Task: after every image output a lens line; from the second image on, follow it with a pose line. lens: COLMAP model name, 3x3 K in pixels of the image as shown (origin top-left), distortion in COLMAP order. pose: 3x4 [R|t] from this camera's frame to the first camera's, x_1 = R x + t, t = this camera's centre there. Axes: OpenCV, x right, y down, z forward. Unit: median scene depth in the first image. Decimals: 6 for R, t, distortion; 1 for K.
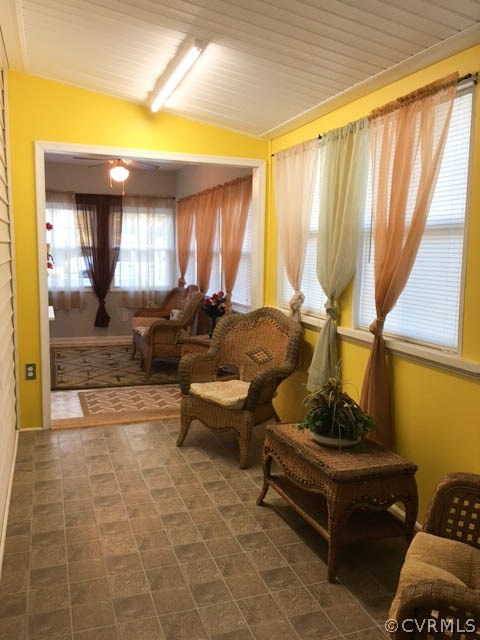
lens RADIAL K [[544.4, 0, 240.0], [0, 544.4, 320.0], [0, 0, 1]] dist [0.088843, -0.128618]
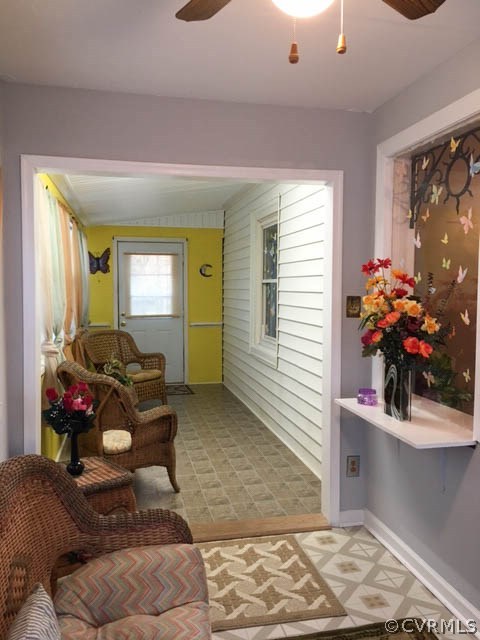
lens RADIAL K [[544.4, 0, 238.2], [0, 544.4, 316.8], [0, 0, 1]] dist [0.095486, -0.128171]
pose [[-0.990331, -0.025080, 0.136437, -0.248601], [0.000670, 0.982645, 0.185494, -0.191868], [-0.138722, 0.183792, -0.973127, 1.352133]]
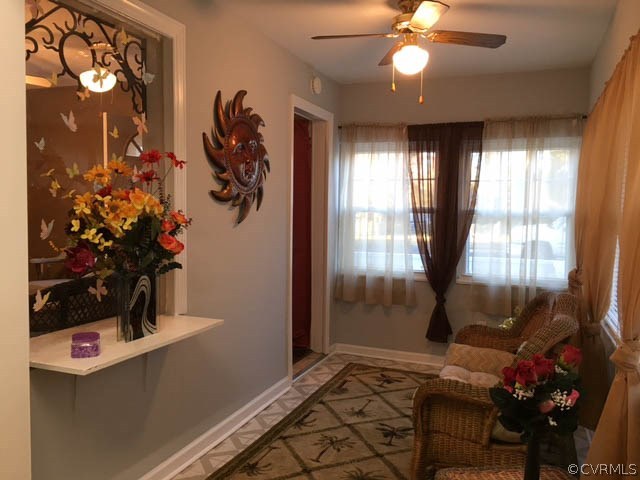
lens RADIAL K [[544.4, 0, 318.6], [0, 544.4, 240.1], [0, 0, 1]] dist [0.088843, -0.128618]
pose [[0.761127, 0.031707, -0.647828, 0.048808], [-0.087188, 0.994741, -0.053750, -0.075795], [0.642716, 0.097393, 0.759888, 0.635557]]
